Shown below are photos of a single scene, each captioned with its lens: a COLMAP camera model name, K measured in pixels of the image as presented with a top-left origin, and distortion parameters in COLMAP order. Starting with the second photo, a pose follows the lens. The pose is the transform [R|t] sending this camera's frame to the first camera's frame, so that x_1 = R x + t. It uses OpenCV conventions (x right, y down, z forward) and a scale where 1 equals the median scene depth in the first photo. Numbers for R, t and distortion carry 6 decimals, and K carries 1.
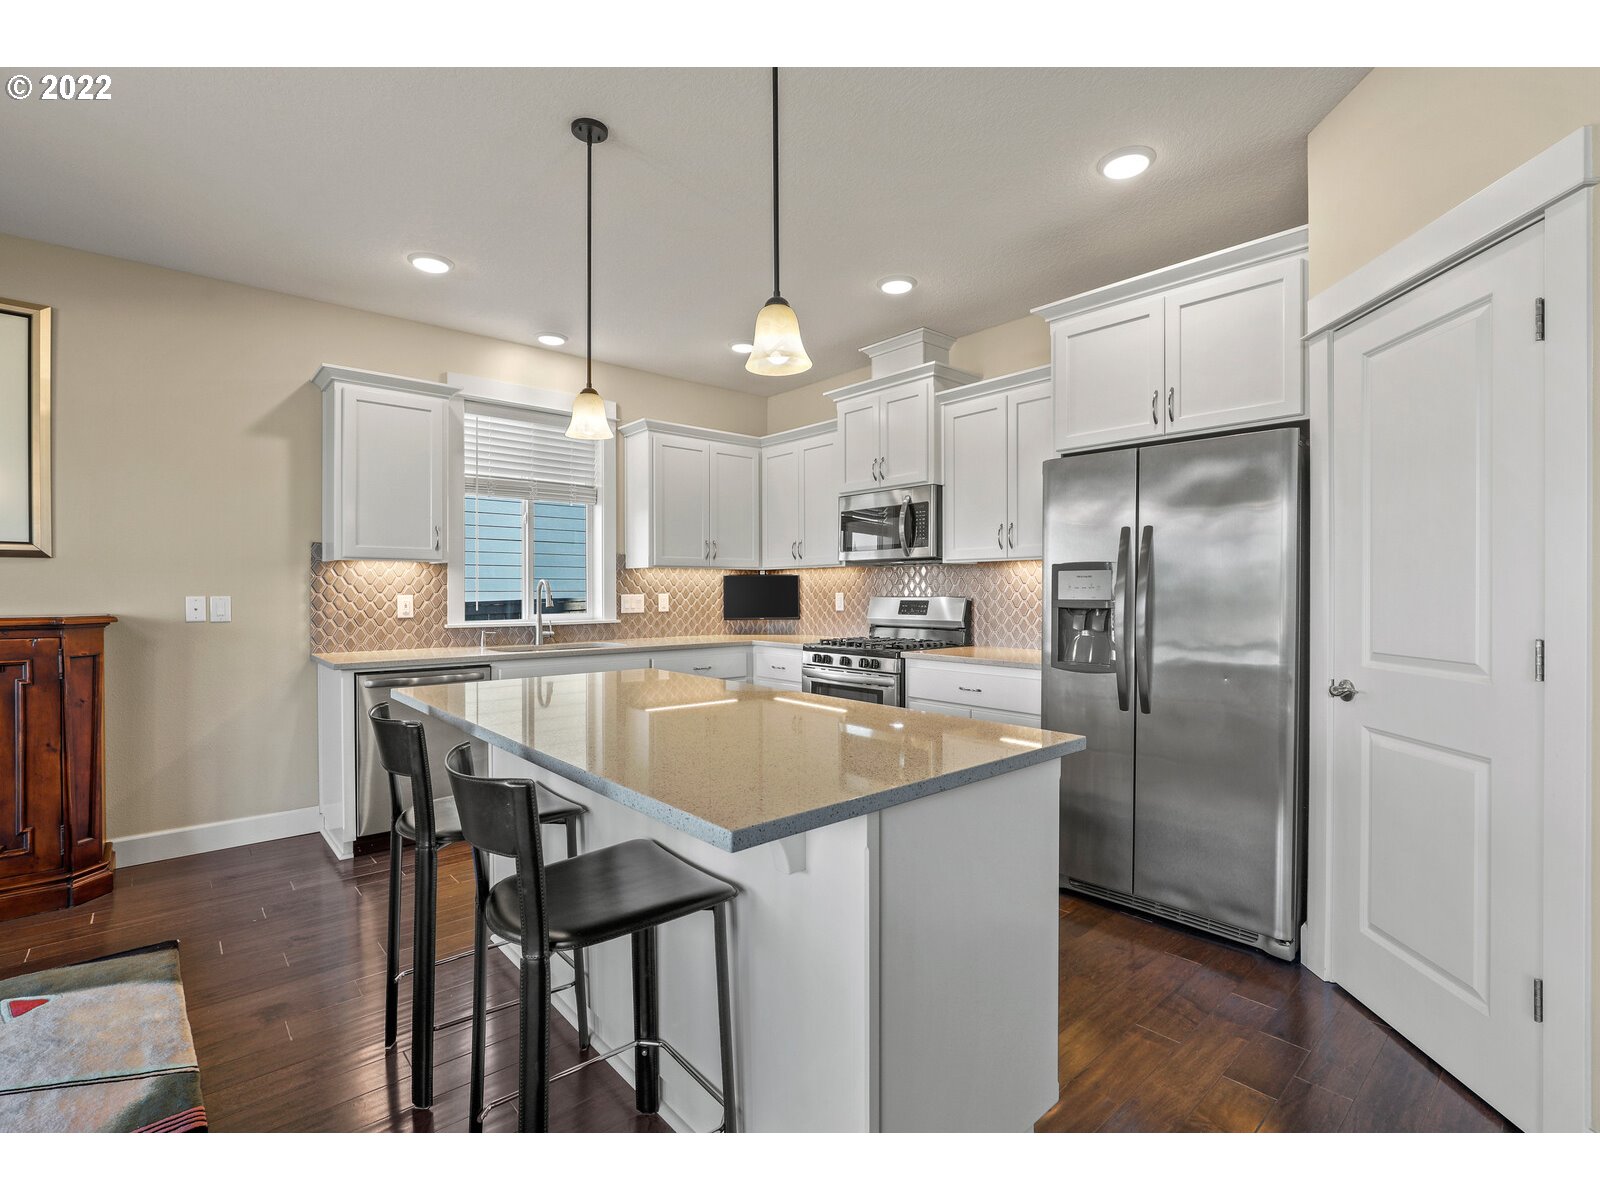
lens RADIAL K [[731.9, 0, 791.8], [0, 731.9, 593.9], [0, 0, 1]] dist [-0.015435, 0.003940]
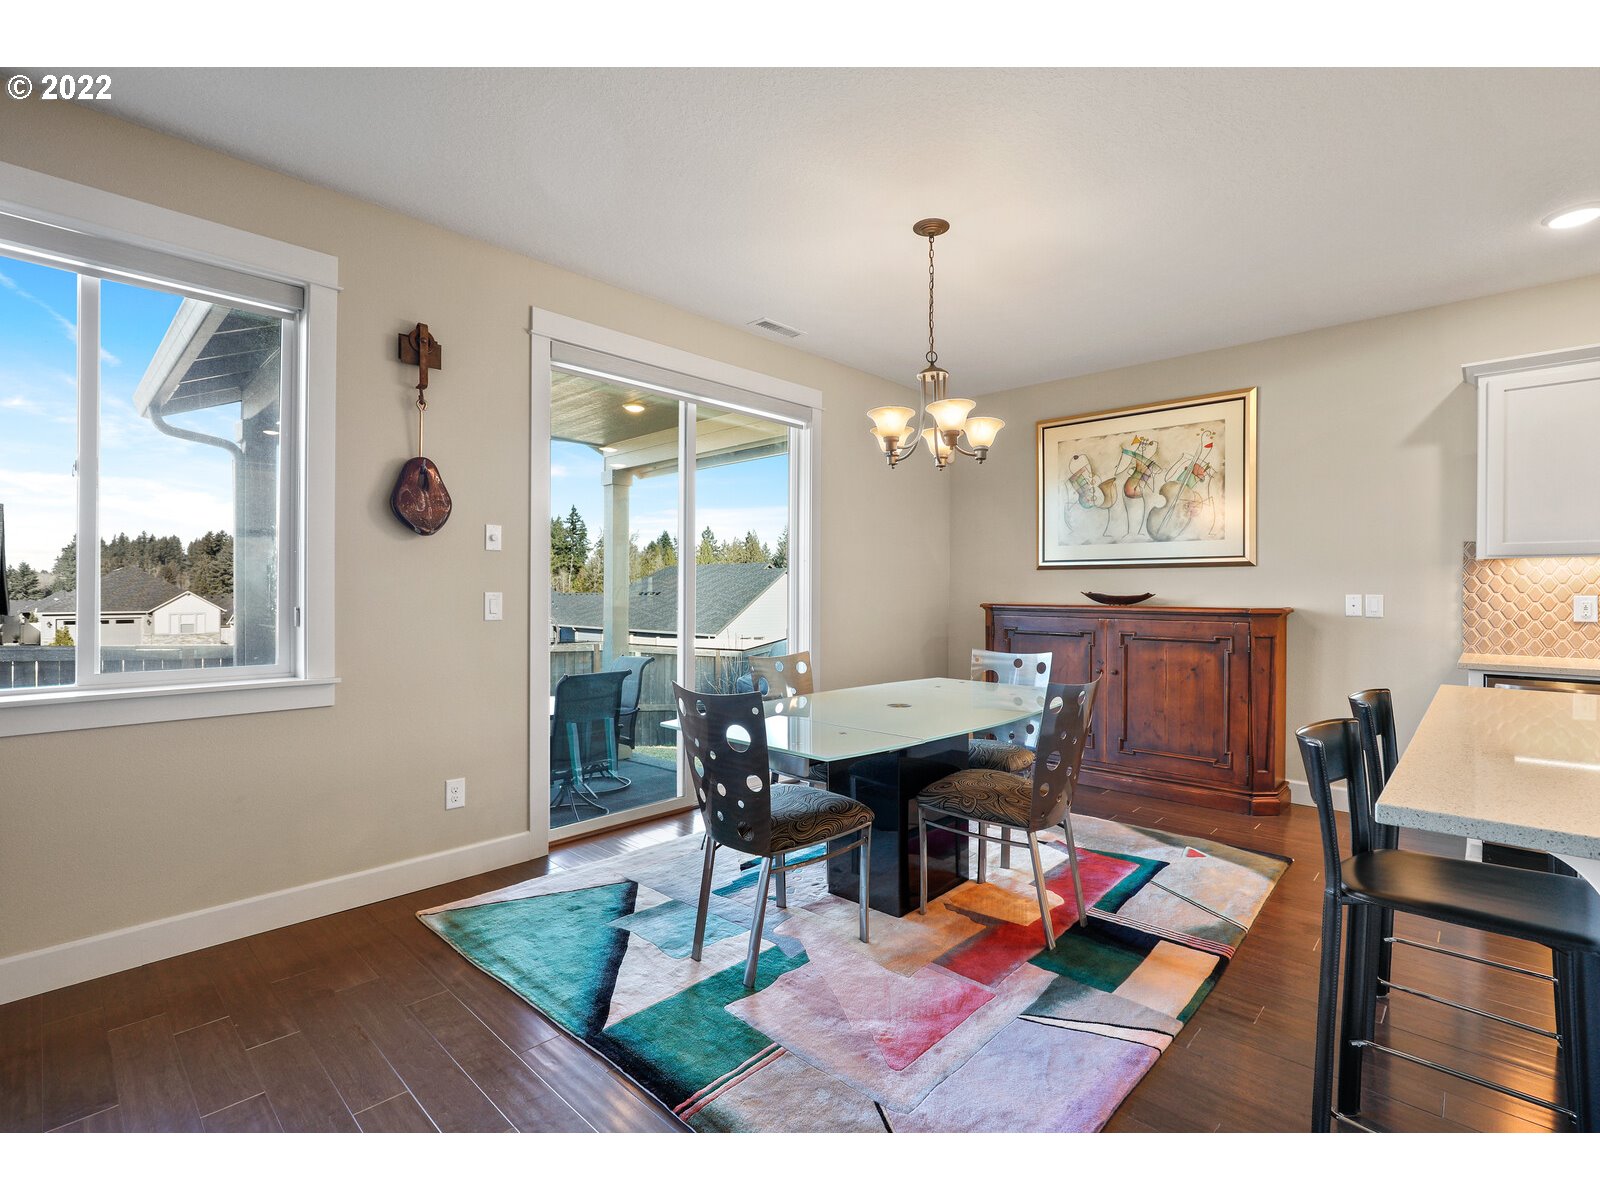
lens RADIAL K [[731.9, 0, 824.9], [0, 731.9, 591.6], [0, 0, 1]] dist [-0.015435, 0.003940]
pose [[0.115116, 0.003796, -0.993345, 0.230556], [-0.006636, 0.999973, 0.003052, 0.000333], [0.993330, 0.006241, 0.115138, 0.008941]]
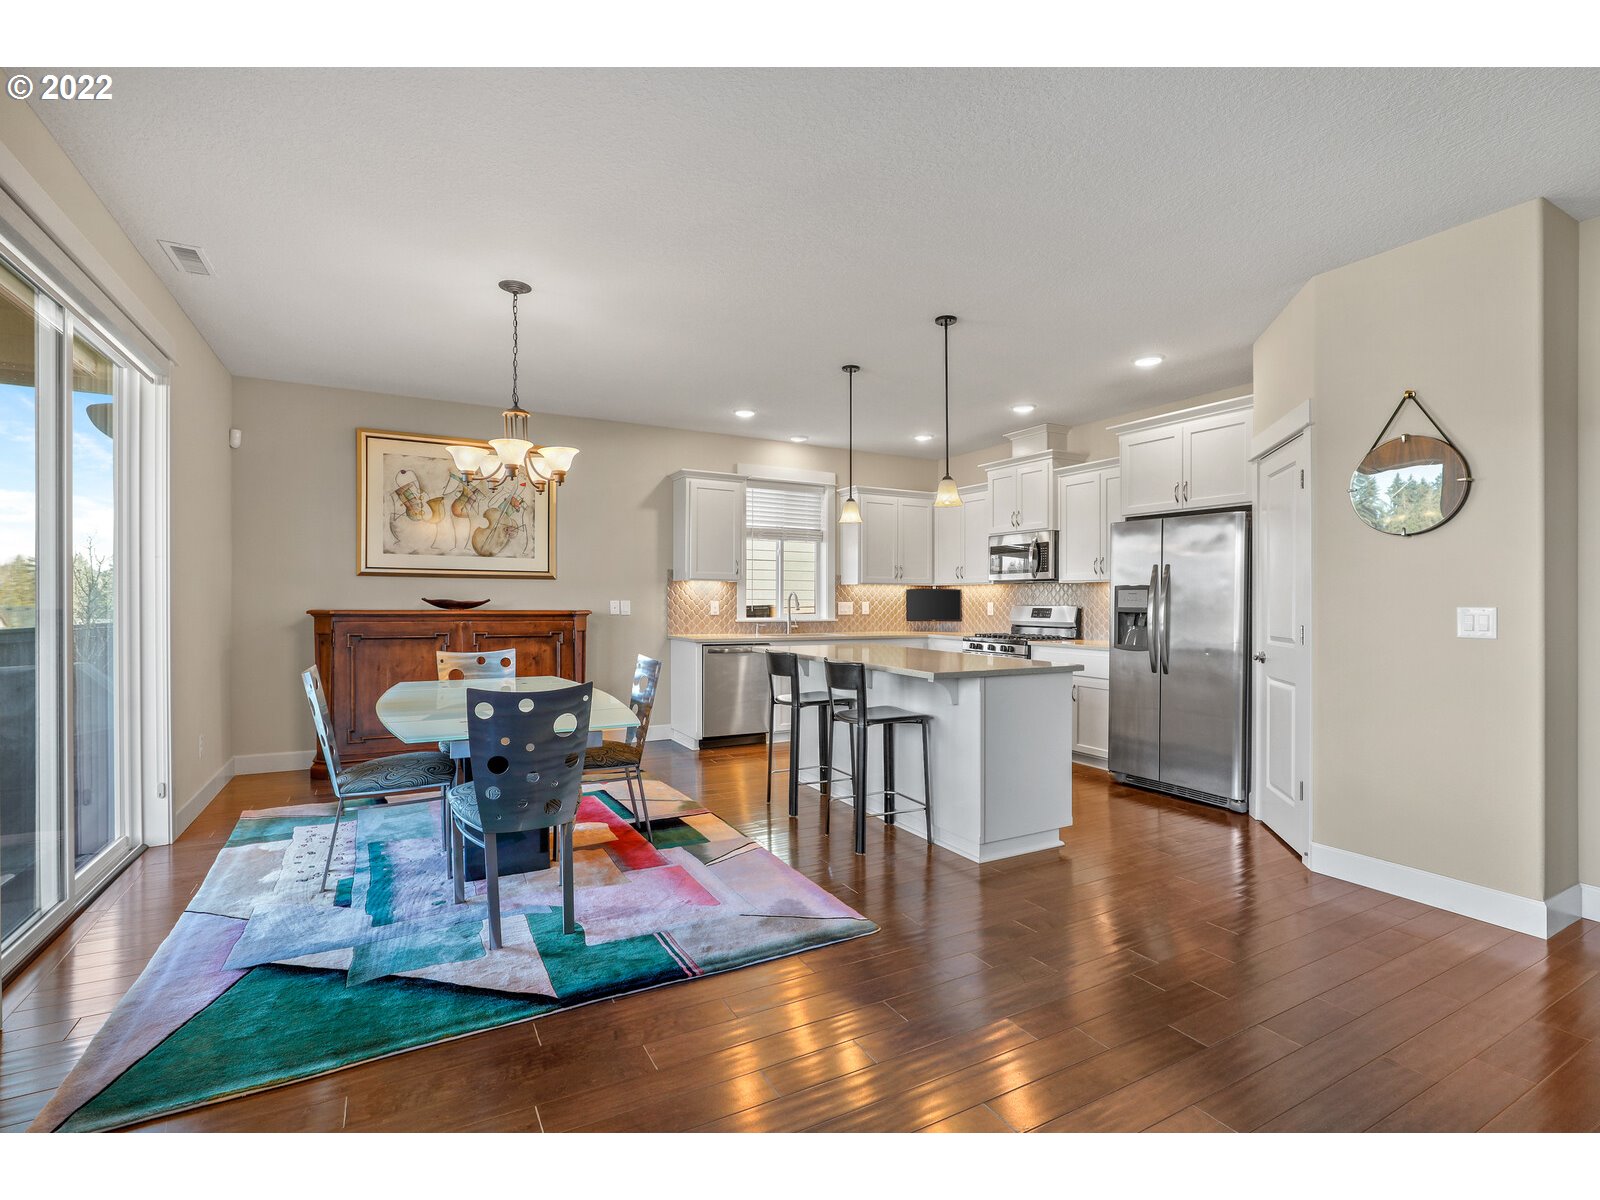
lens RADIAL K [[731.9, 0, 797.0], [0, 731.9, 589.8], [0, 0, 1]] dist [-0.015435, 0.003940]
pose [[0.976518, 0.005268, -0.215371, 0.006398], [-0.009237, 0.999805, -0.017427, 0.003343], [0.215237, 0.019007, 0.976377, -0.610177]]
